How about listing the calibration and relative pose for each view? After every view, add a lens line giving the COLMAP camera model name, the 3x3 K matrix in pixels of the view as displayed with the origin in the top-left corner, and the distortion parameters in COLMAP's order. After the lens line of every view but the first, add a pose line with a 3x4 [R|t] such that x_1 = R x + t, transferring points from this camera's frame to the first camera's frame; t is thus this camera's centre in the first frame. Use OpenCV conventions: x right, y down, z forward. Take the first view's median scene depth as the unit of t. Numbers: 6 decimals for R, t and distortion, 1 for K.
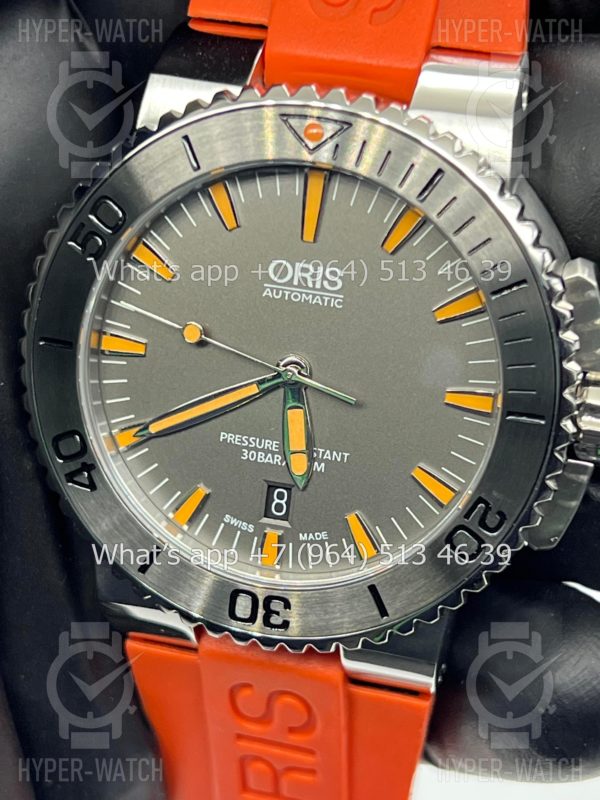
lens RADIAL K [[1845.8, 0, 300.3], [0, 1845.8, 374.4], [0, 0, 1]] dist [0.112430, 0.228351]
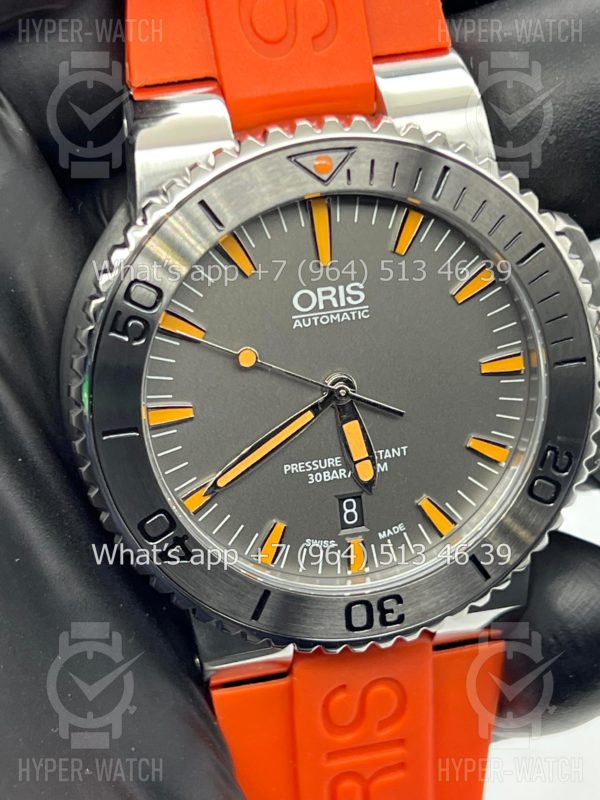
lens RADIAL K [[1845.8, 0, 300.3], [0, 1845.8, 374.4], [0, 0, 1]] dist [0.112430, 0.228351]
pose [[0.893388, -0.297063, 0.337062, -0.375518], [0.285664, 0.954625, 0.084183, -0.104105], [-0.346776, 0.021079, 0.937711, 0.021912]]
